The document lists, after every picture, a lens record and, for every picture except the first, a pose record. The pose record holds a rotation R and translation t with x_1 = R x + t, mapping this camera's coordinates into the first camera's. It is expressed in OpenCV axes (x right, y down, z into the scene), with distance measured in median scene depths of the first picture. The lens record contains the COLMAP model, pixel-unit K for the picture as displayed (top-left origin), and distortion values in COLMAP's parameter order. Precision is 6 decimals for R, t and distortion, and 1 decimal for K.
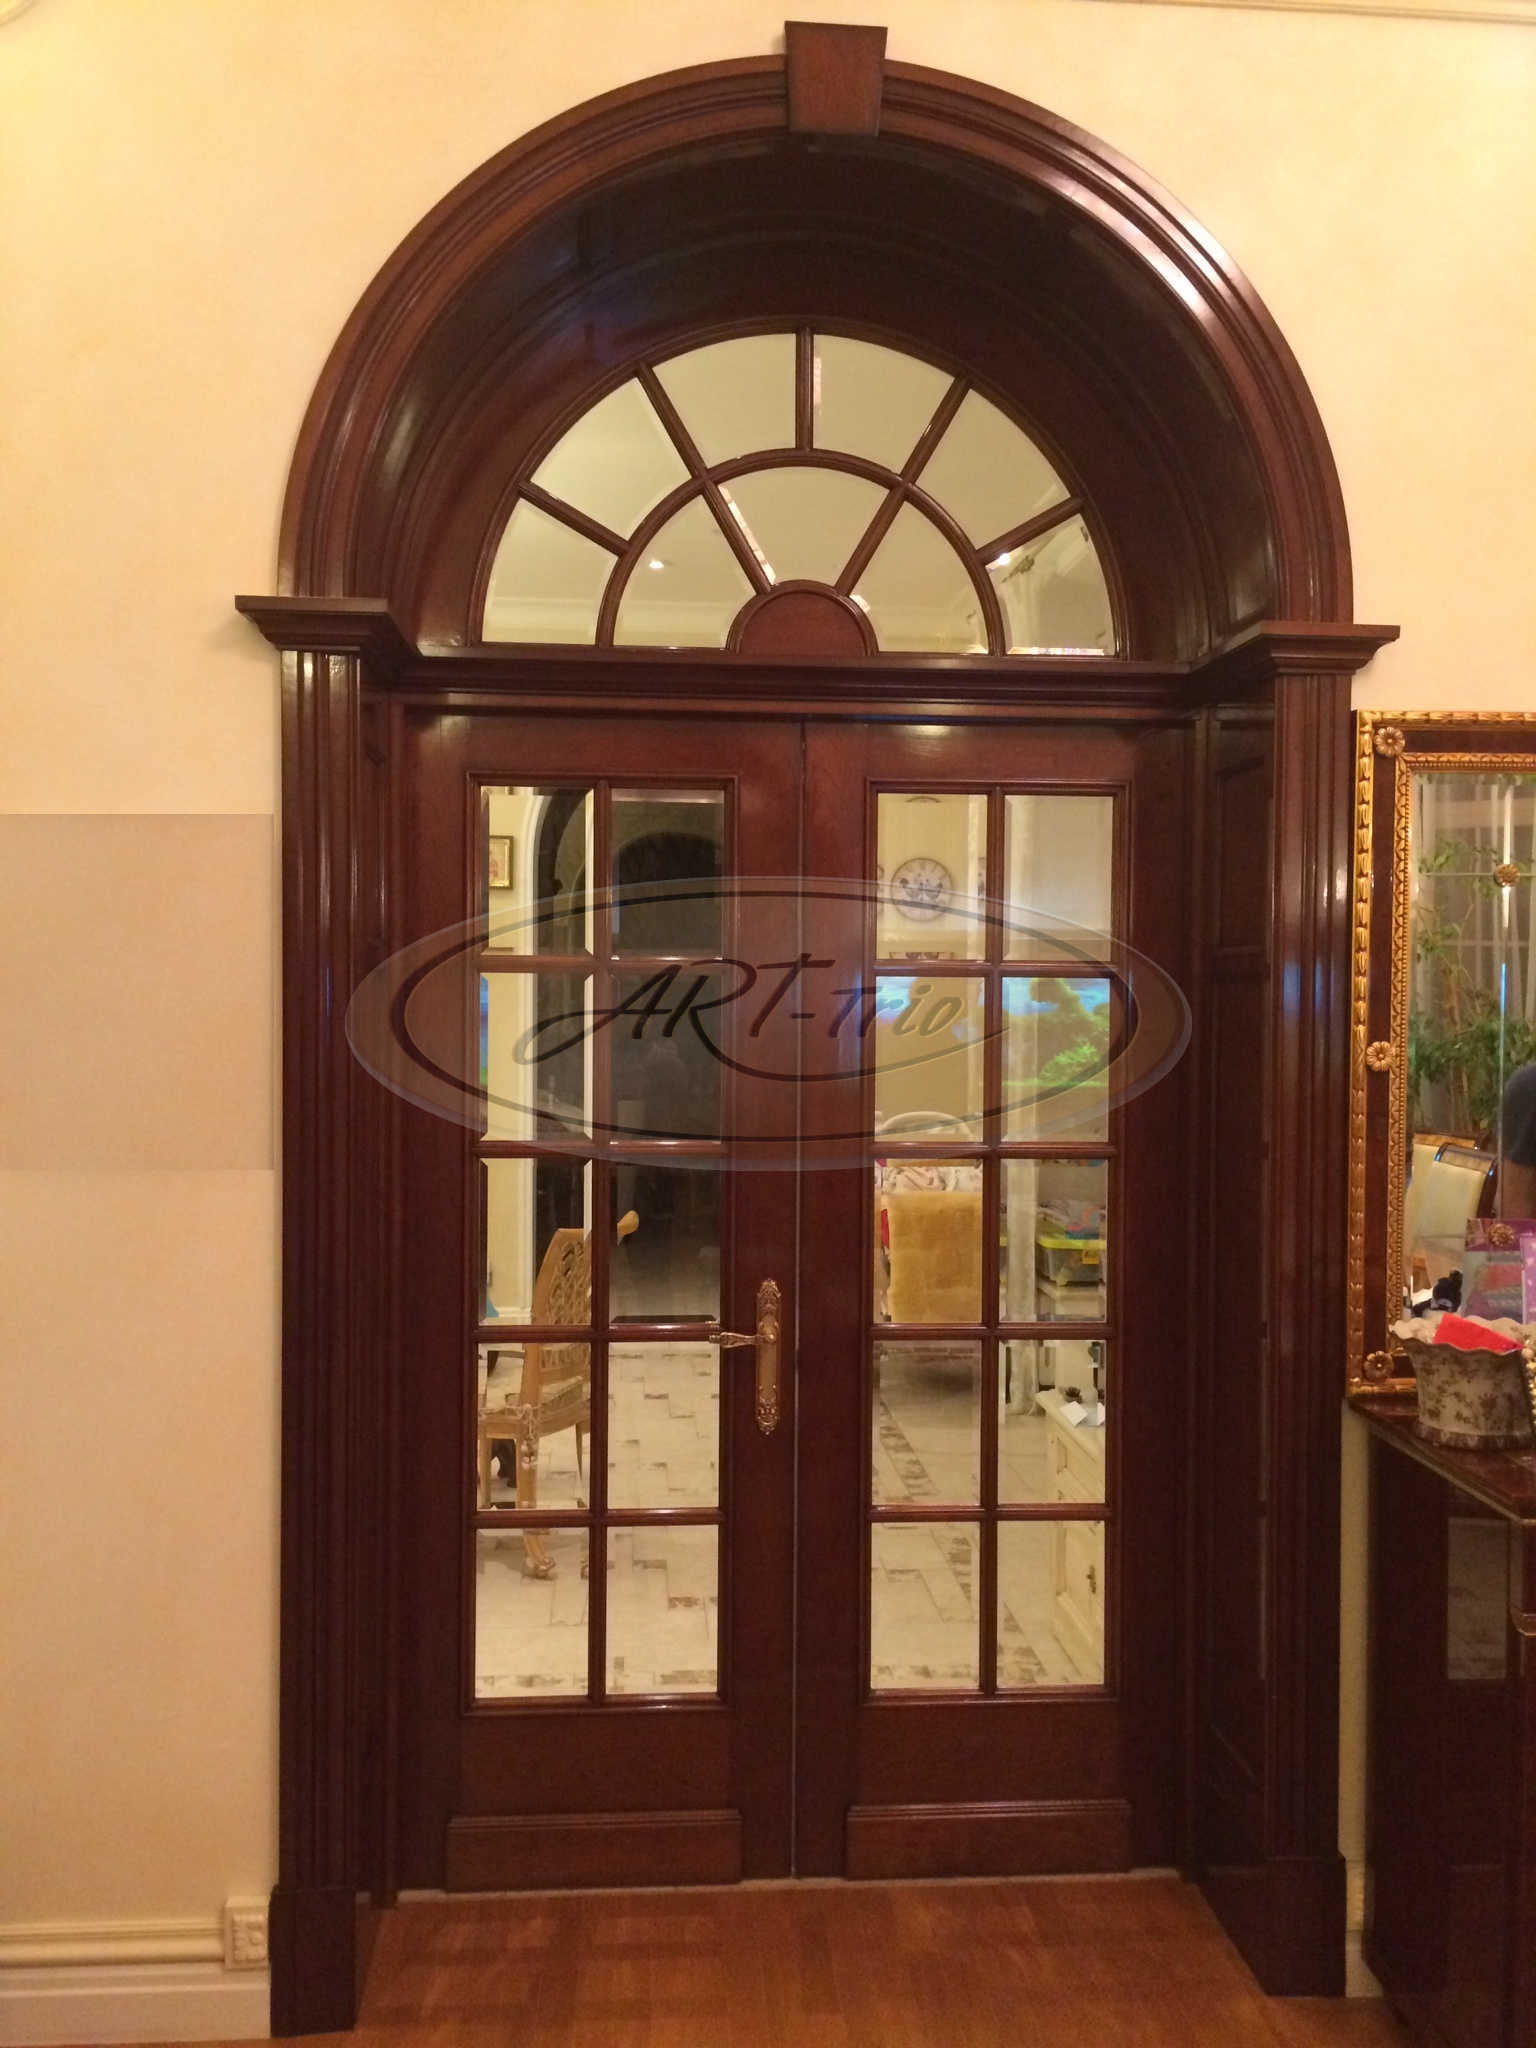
lens RADIAL K [[1708.9, 0, 757.4], [0, 1708.9, 1026.4], [0, 0, 1]] dist [0.087567, -0.110042]
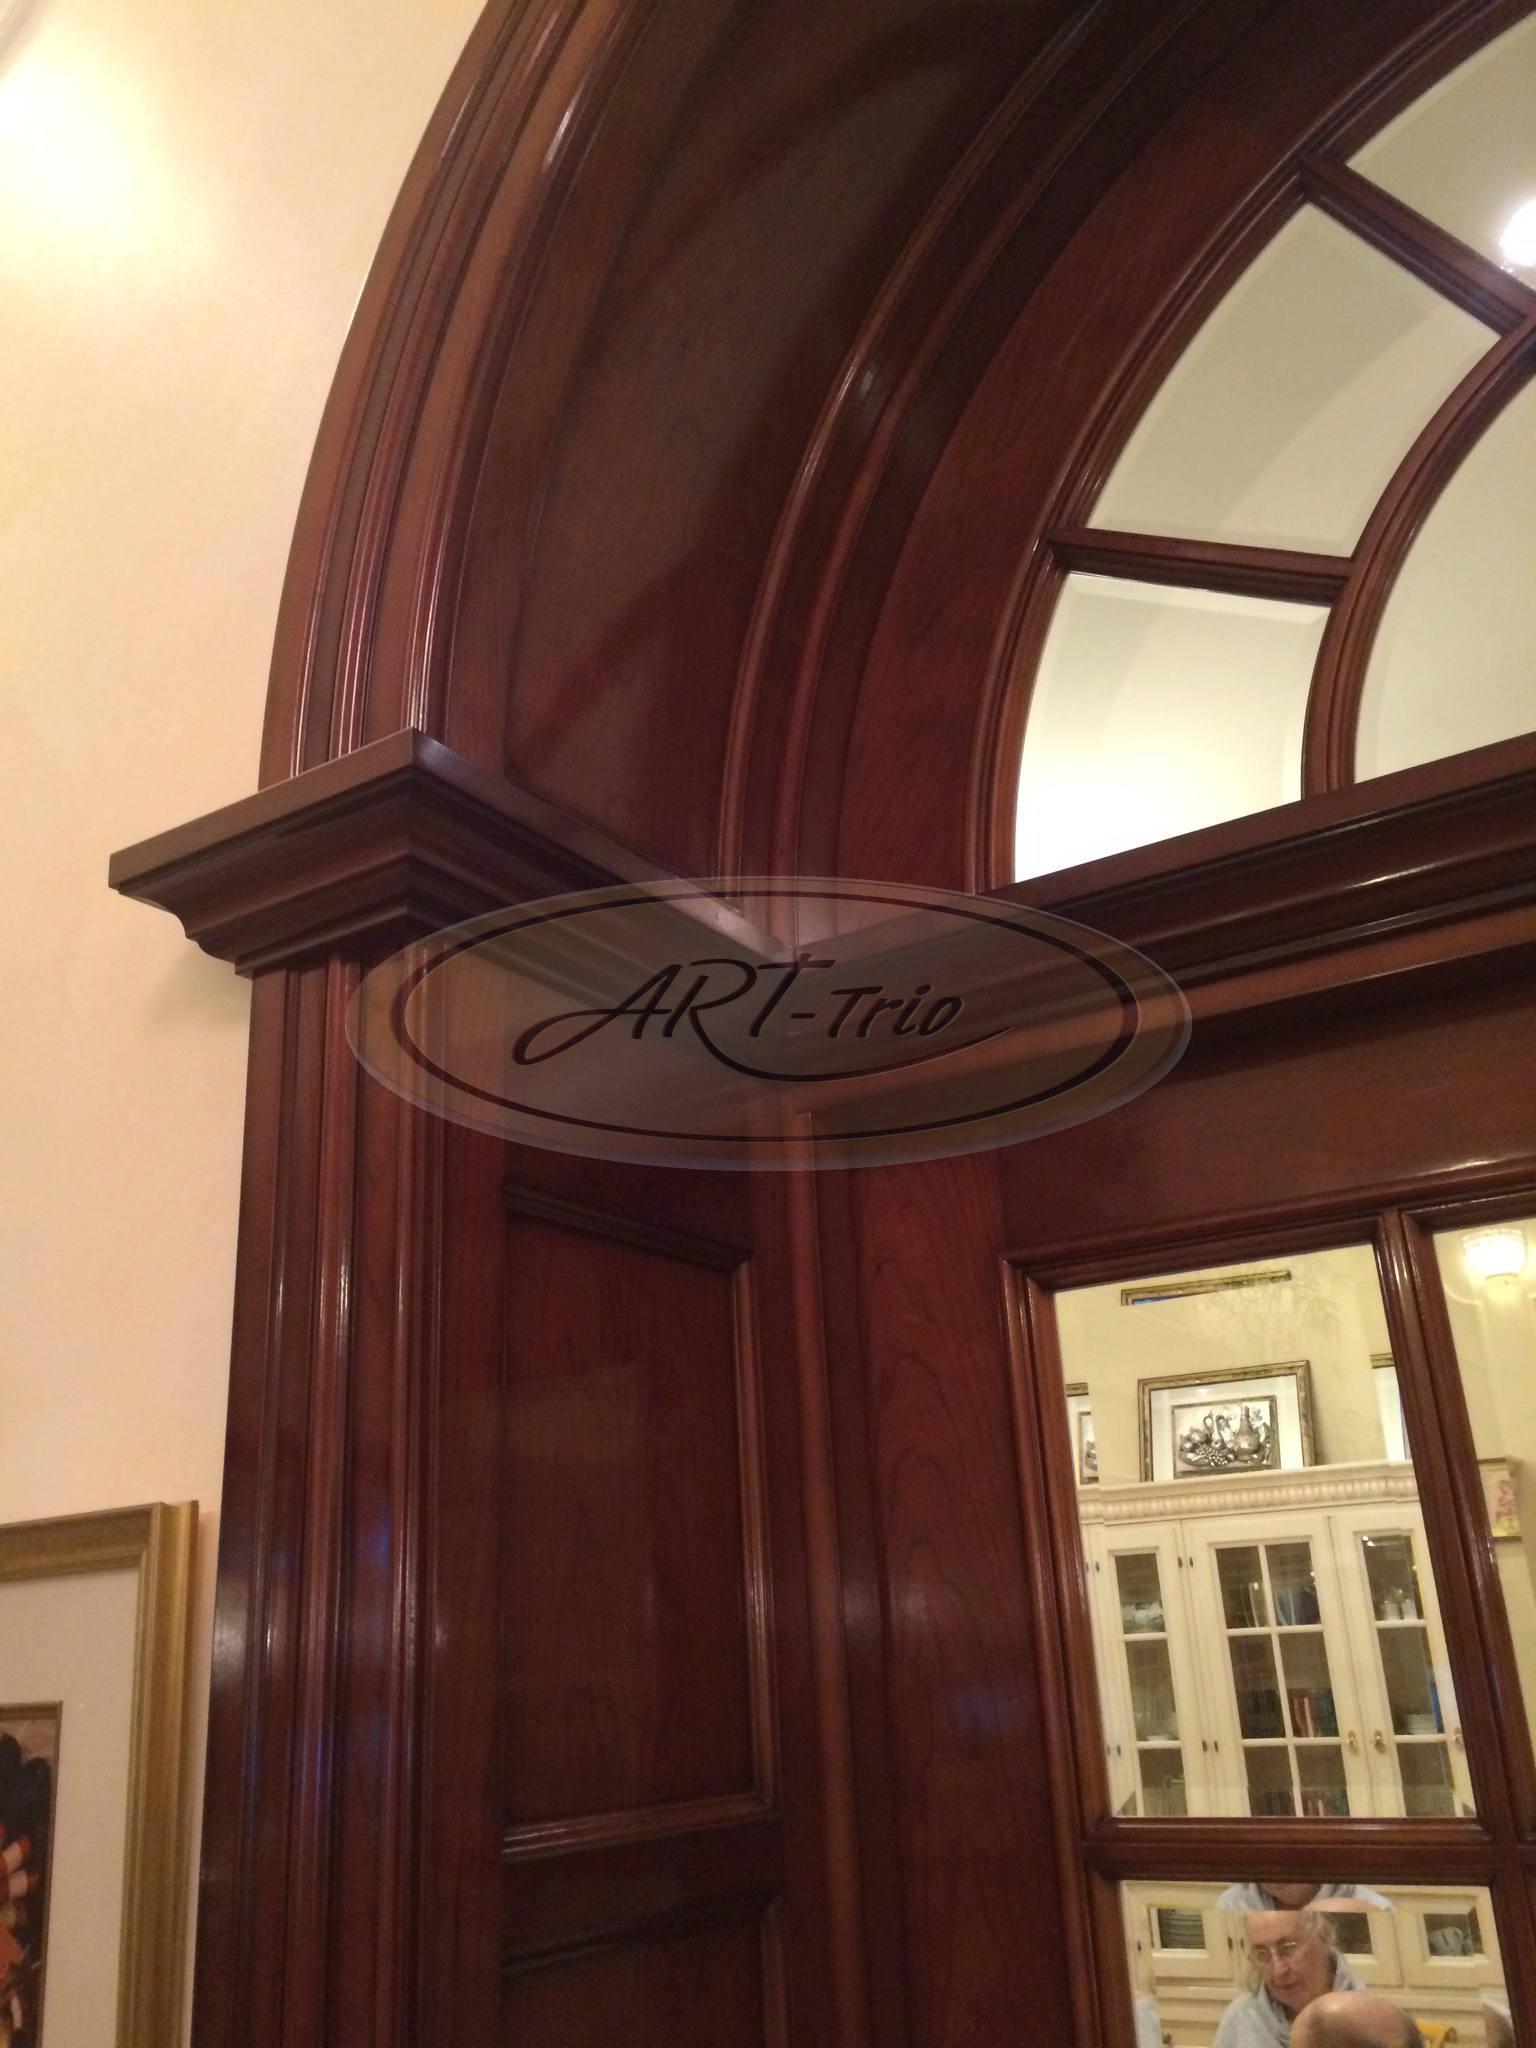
lens RADIAL K [[1708.9, 0, 757.4], [0, 1708.9, 1026.4], [0, 0, 1]] dist [0.087567, -0.110042]
pose [[0.808551, -0.246353, -0.534374, -0.005657], [0.041704, 0.929849, -0.365571, -0.063736], [0.586946, 0.273297, 0.762104, 0.682855]]
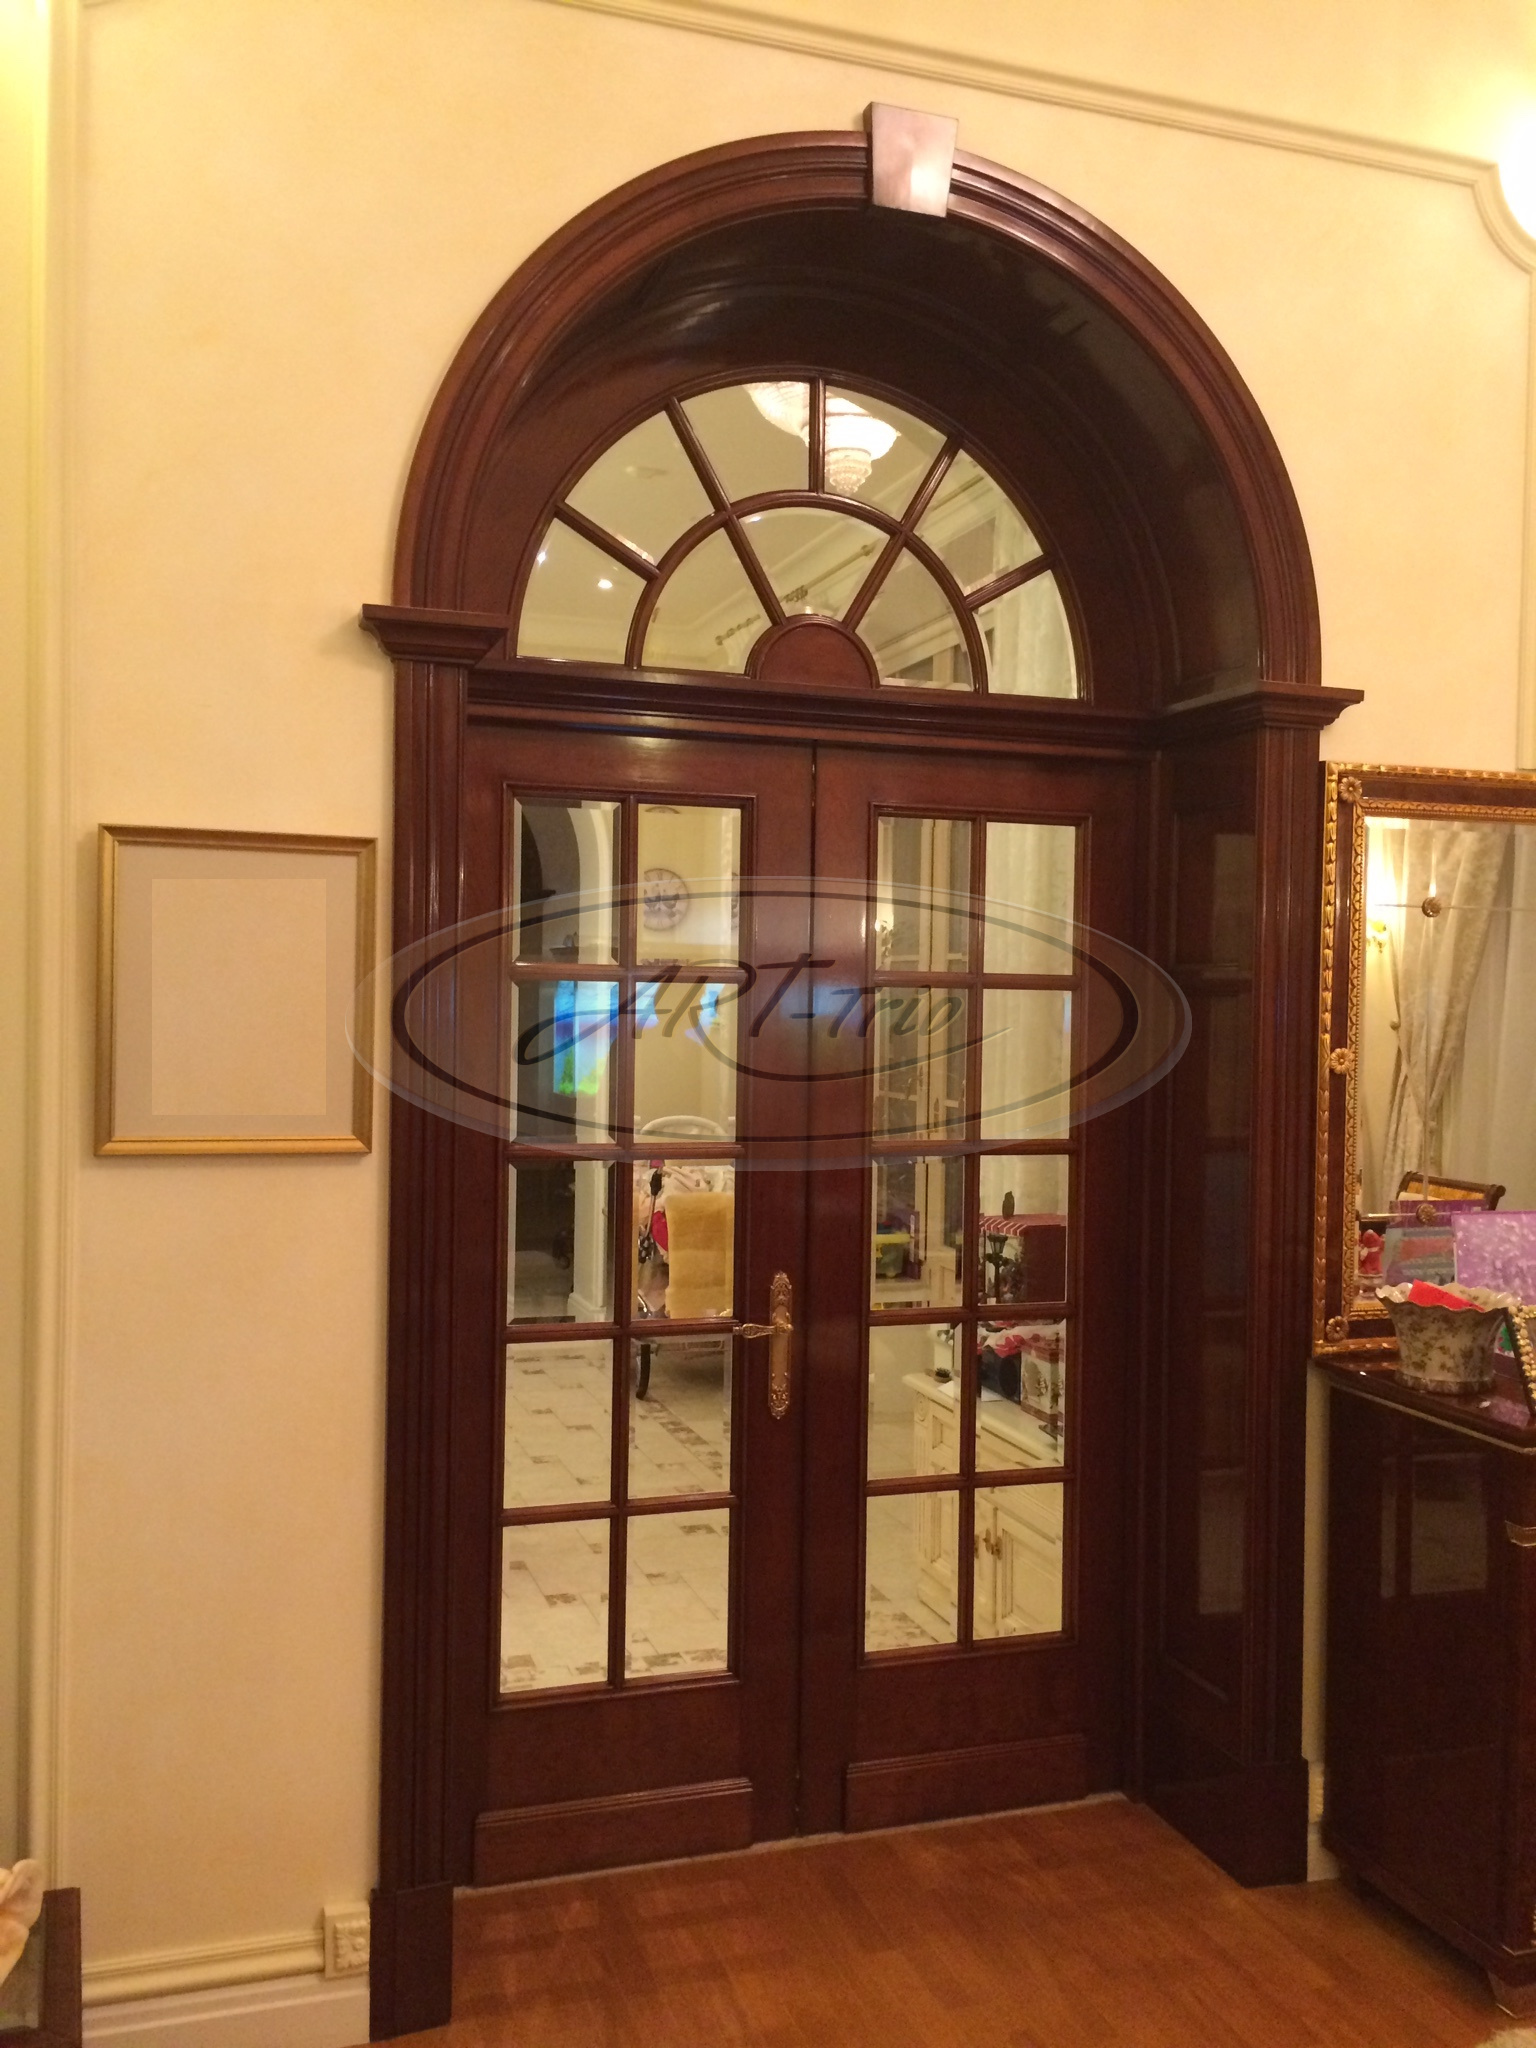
lens RADIAL K [[1708.9, 0, 757.4], [0, 1708.9, 1026.4], [0, 0, 1]] dist [0.087567, -0.110042]
pose [[0.970527, 0.003449, 0.240968, -0.266529], [-0.002654, 0.999990, -0.003624, -0.000474], [-0.240978, 0.002878, 0.970526, -0.024059]]
